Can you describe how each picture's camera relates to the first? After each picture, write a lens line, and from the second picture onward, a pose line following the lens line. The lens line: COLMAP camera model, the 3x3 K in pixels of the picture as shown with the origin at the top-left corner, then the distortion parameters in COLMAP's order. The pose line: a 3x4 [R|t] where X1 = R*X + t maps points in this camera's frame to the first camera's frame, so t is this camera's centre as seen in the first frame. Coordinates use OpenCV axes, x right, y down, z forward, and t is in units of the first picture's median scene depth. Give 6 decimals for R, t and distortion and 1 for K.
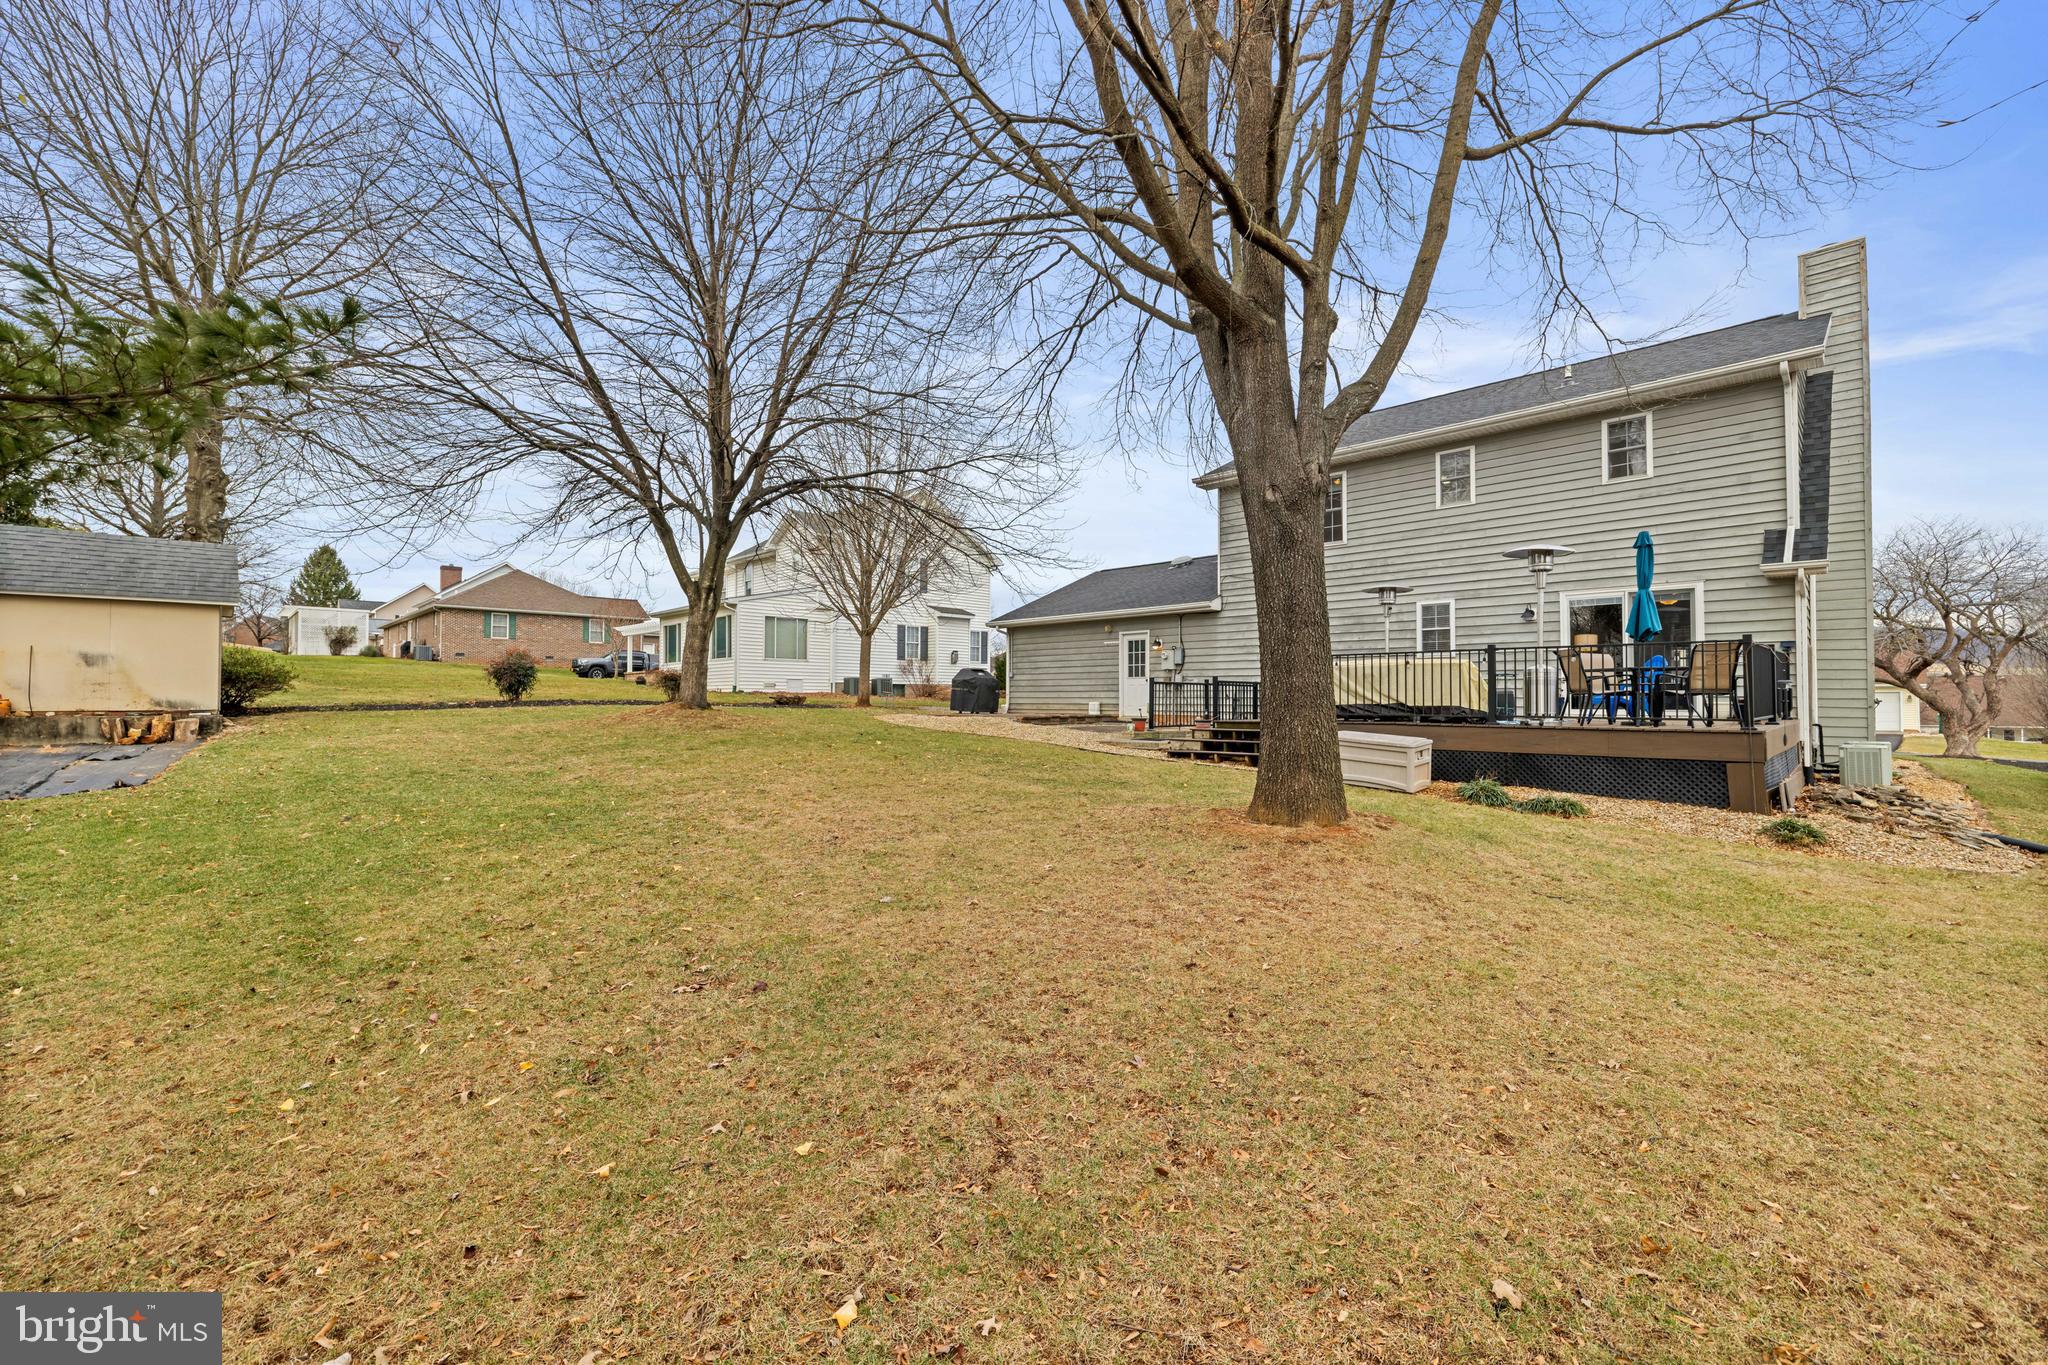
lens RADIAL K [[878.9, 0, 1009.3], [0, 878.9, 678.2], [0, 0, 1]] dist [-0.002128, 0.000489]
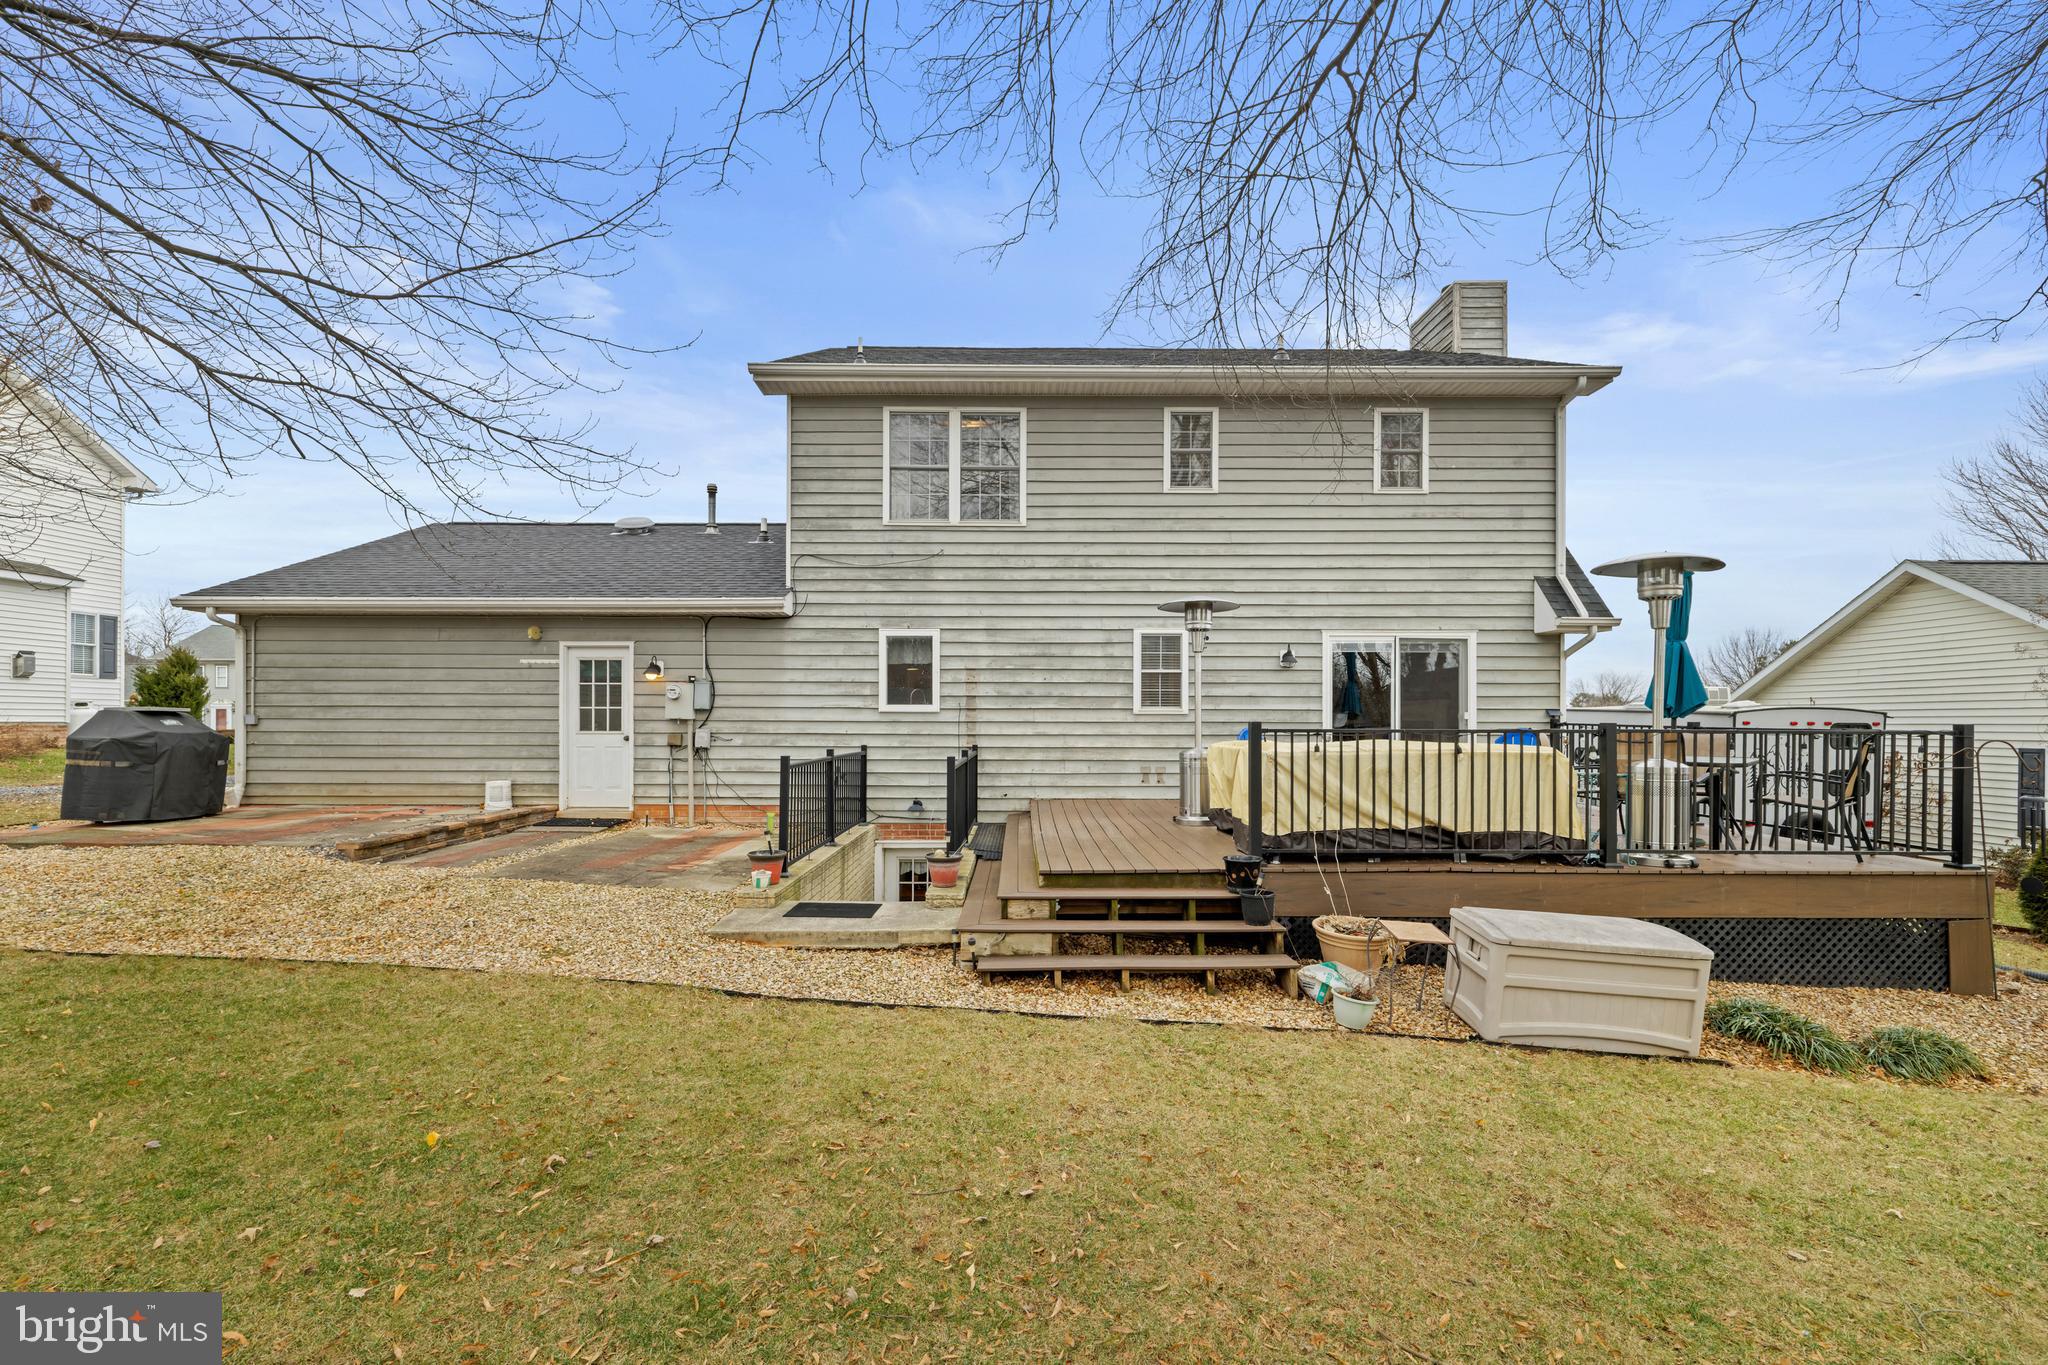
lens RADIAL K [[888.2, 0, 1014.2], [0, 888.2, 722.1], [0, 0, 1]] dist [-0.001149, 0.001146]
pose [[0.694322, -0.001635, 0.719663, -0.081673], [-0.020095, 0.999563, 0.021658, -0.030639], [-0.719384, -0.029499, 0.693986, 0.625589]]
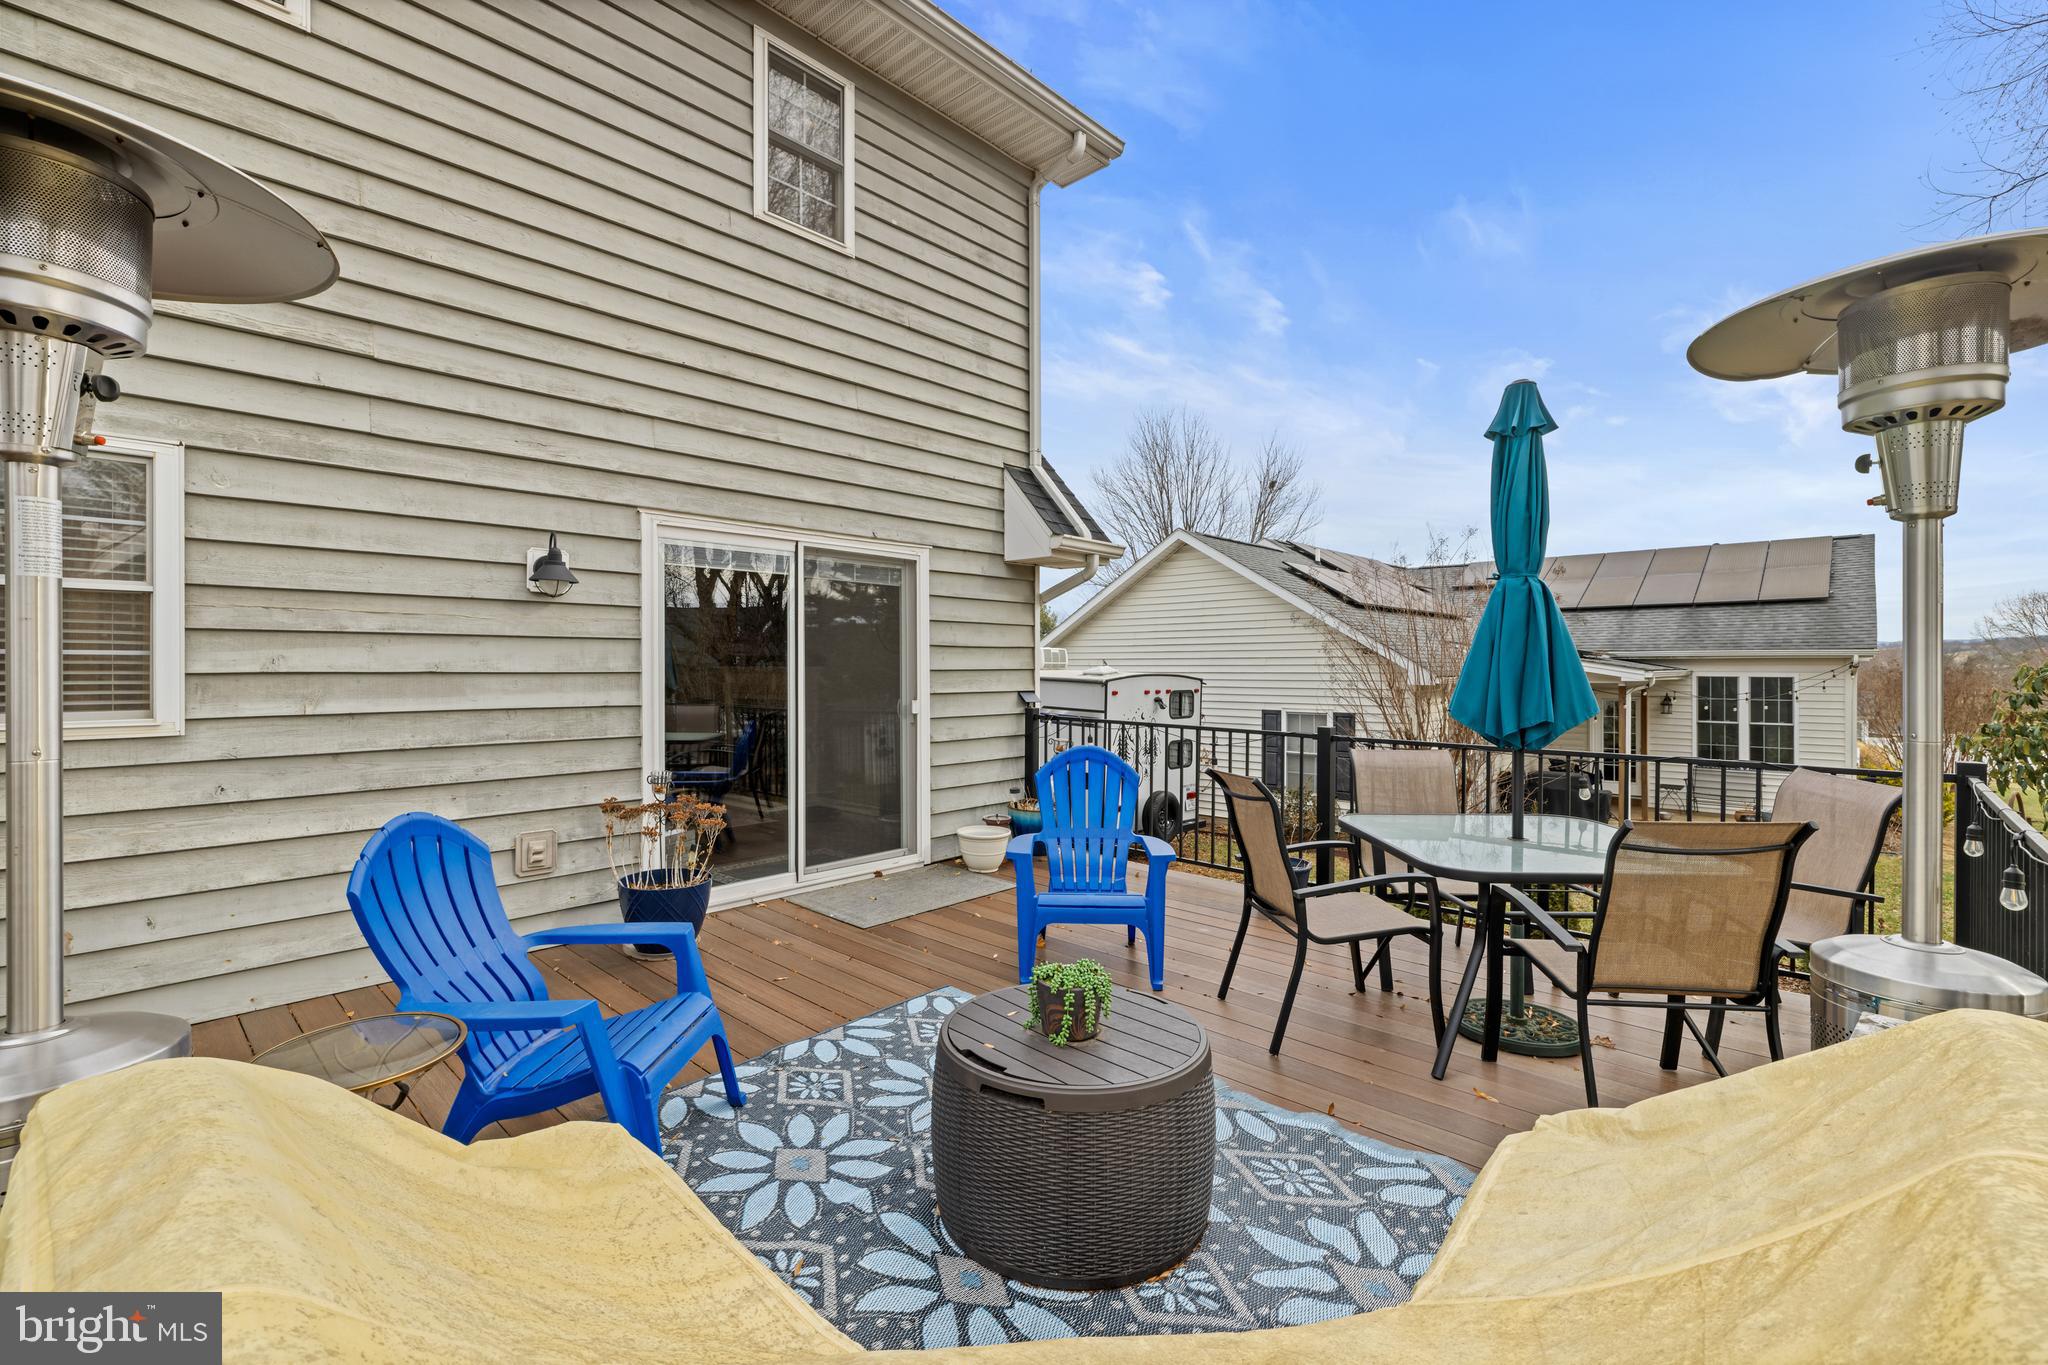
lens RADIAL K [[888.2, 0, 1026.3], [0, 888.2, 668.8], [0, 0, 1]] dist [-0.001149, 0.001146]
pose [[-0.053689, -0.003927, 0.998550, 0.299128], [-0.027322, 0.999624, 0.002462, -0.045582], [-0.998184, -0.027150, -0.053776, 0.828550]]
